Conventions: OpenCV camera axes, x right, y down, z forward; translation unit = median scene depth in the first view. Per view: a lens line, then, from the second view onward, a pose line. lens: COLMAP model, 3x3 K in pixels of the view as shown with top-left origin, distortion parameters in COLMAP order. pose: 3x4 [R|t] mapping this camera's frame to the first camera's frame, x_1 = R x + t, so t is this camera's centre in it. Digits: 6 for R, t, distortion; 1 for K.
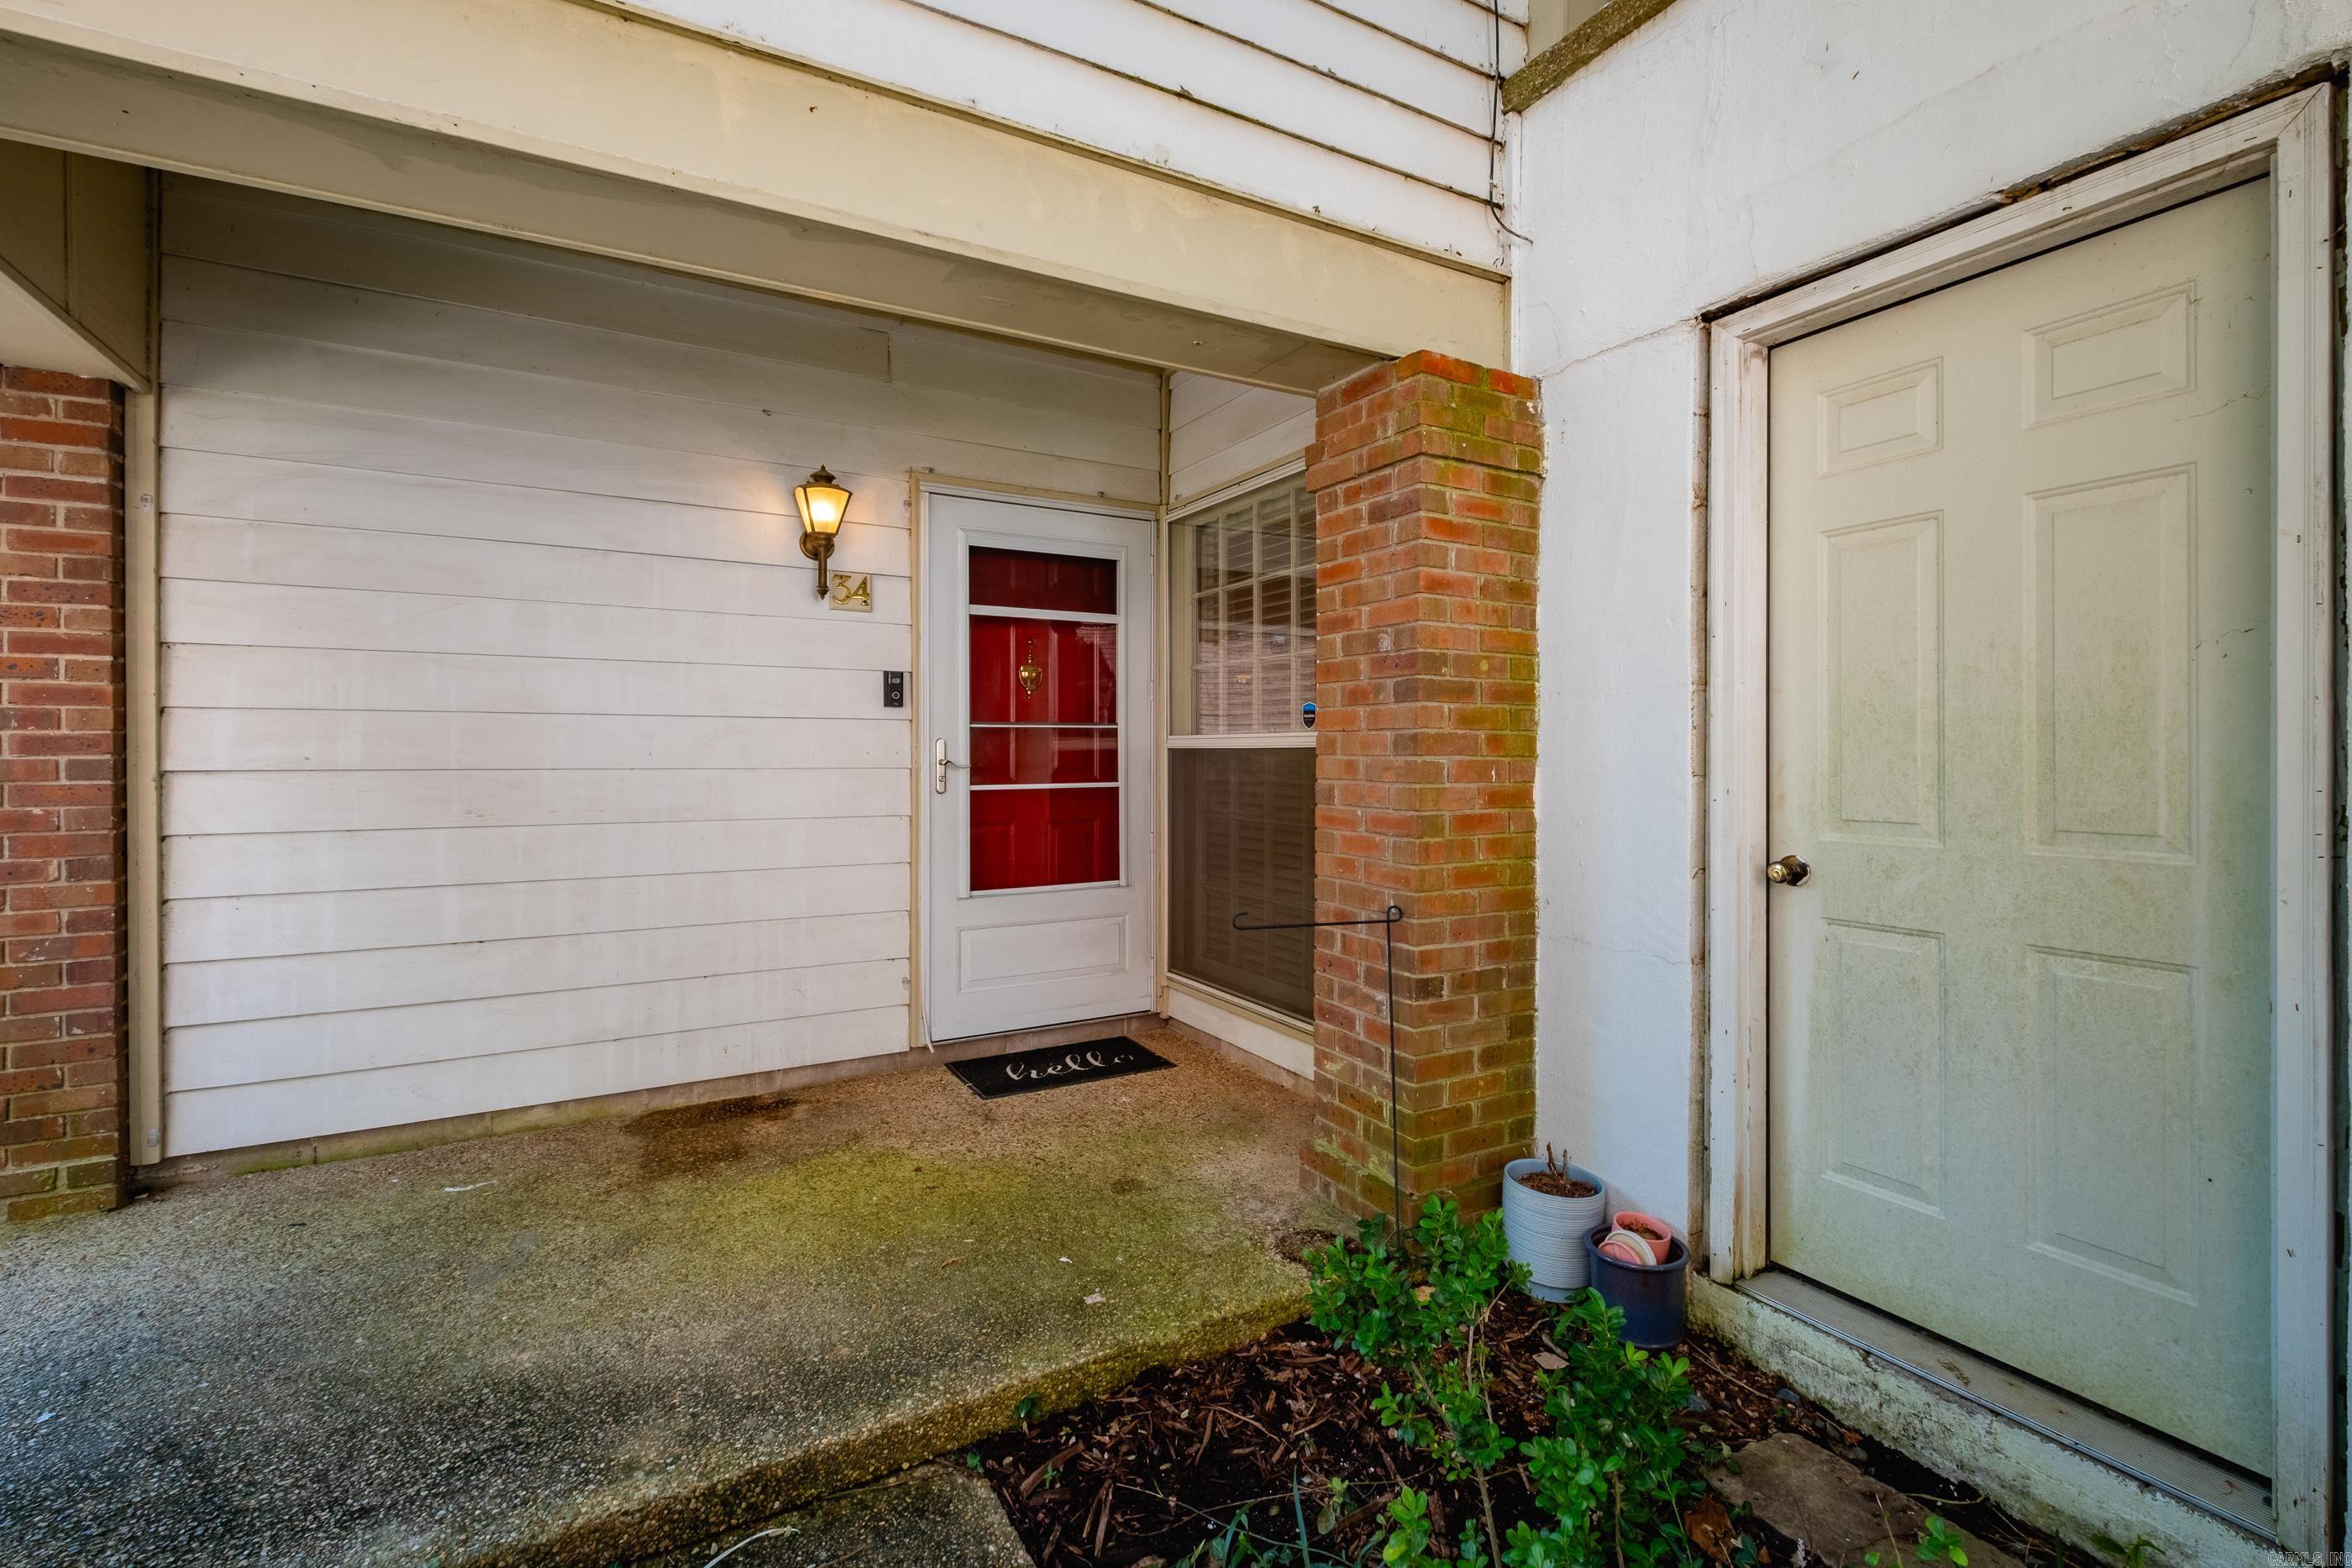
lens RADIAL K [[1019.1, 0, 1185.9], [0, 1019.1, 775.1], [0, 0, 1]] dist [0.006034, -0.004789]
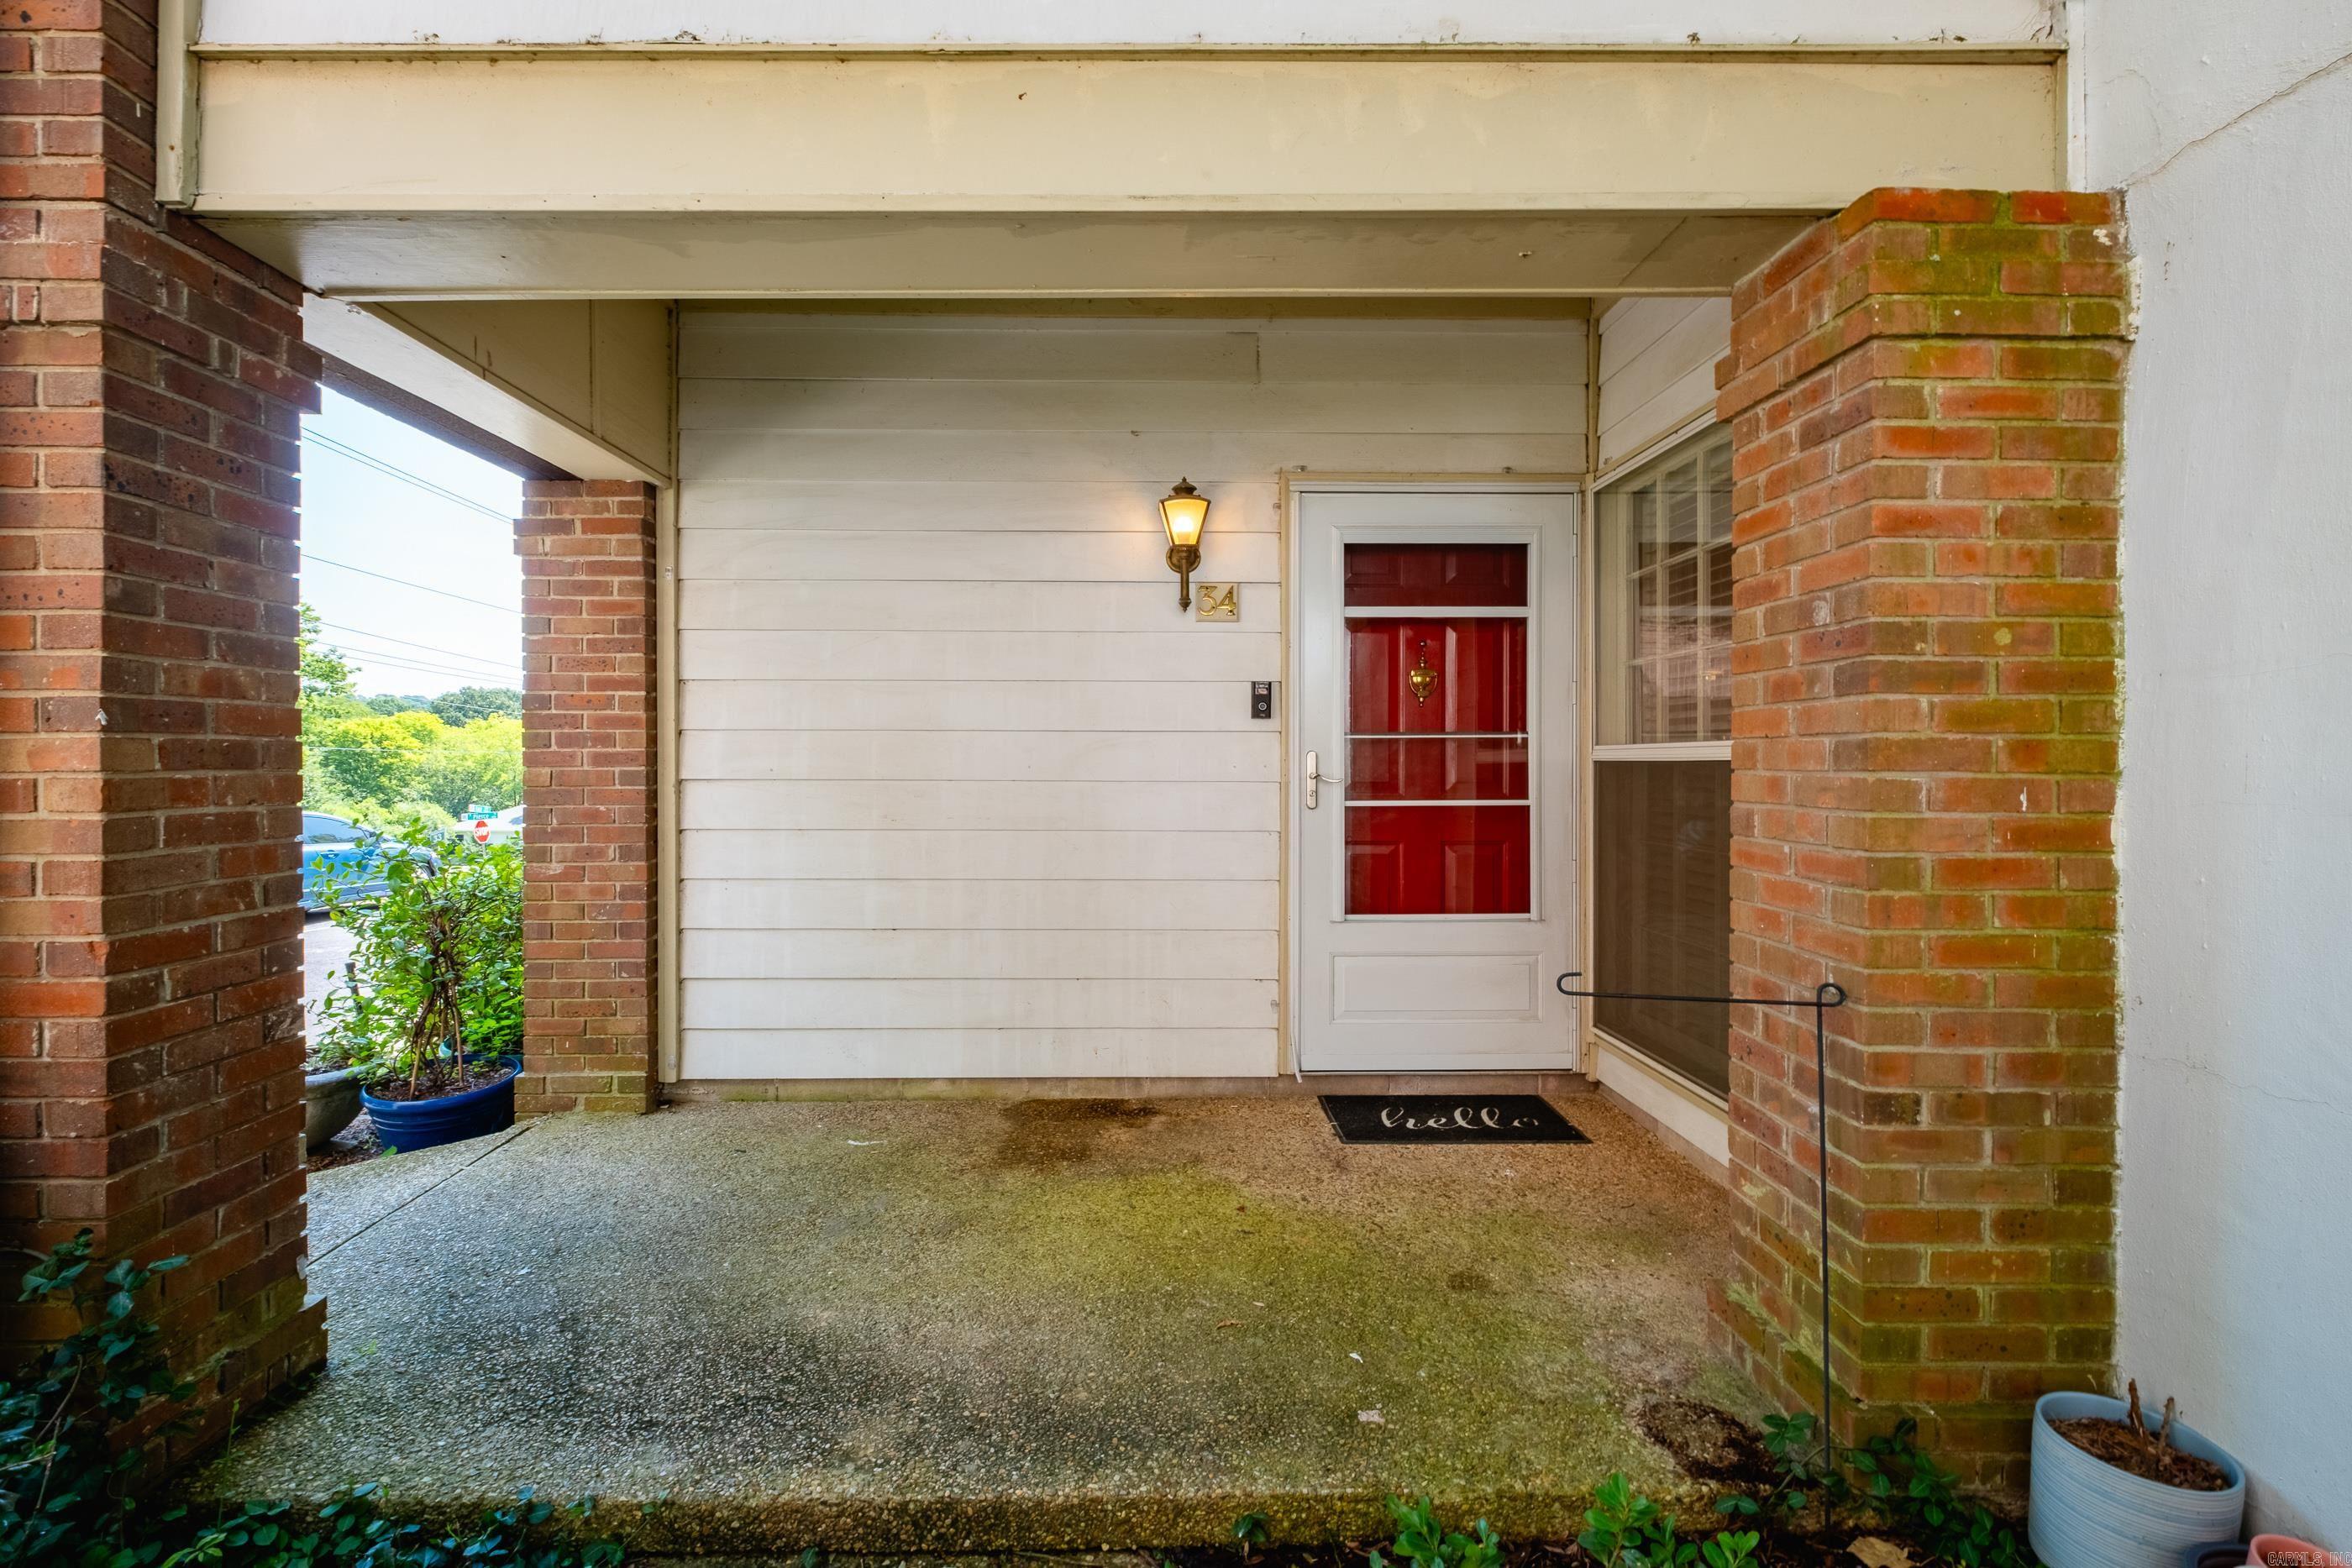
lens RADIAL K [[1019.1, 0, 1177.2], [0, 1019.1, 777.3], [0, 0, 1]] dist [0.006034, -0.004789]
pose [[0.871041, 0.007477, -0.491154, 0.151613], [-0.012241, 0.999904, -0.006487, -0.004668], [0.491058, 0.011663, 0.871049, 0.154239]]
